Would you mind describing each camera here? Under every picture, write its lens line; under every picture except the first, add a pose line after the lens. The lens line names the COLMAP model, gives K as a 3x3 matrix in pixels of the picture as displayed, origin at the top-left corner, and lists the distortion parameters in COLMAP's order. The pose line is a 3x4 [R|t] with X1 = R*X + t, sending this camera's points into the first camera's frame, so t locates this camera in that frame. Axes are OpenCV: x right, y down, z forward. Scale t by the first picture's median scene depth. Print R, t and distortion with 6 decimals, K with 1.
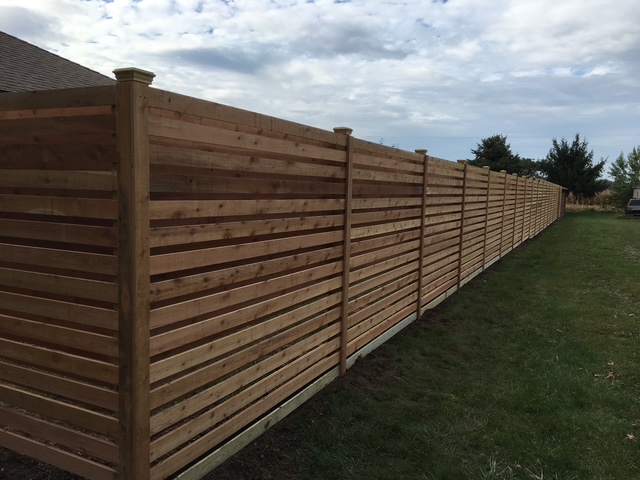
lens RADIAL K [[543.3, 0, 320.0], [0, 543.3, 240.0], [0, 0, 1]] dist [0.086826, -0.129985]
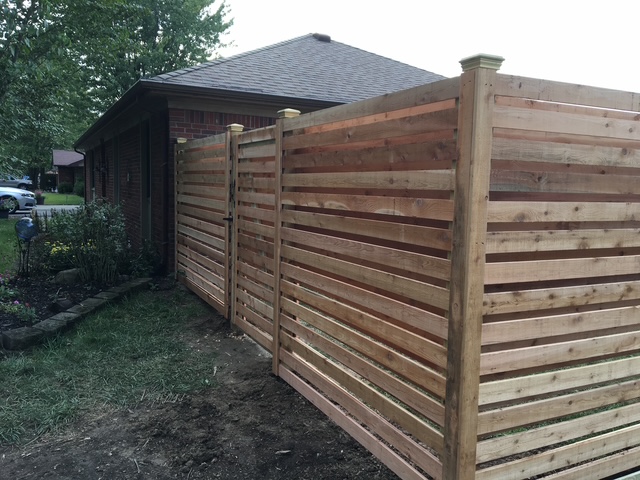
lens RADIAL K [[543.3, 0, 320.0], [0, 543.3, 240.0], [0, 0, 1]] dist [0.086826, -0.129985]
pose [[0.808731, 0.051042, -0.585960, -0.006989], [-0.059081, 0.998239, 0.005413, 0.002754], [0.585204, 0.030241, 0.810322, 0.109171]]
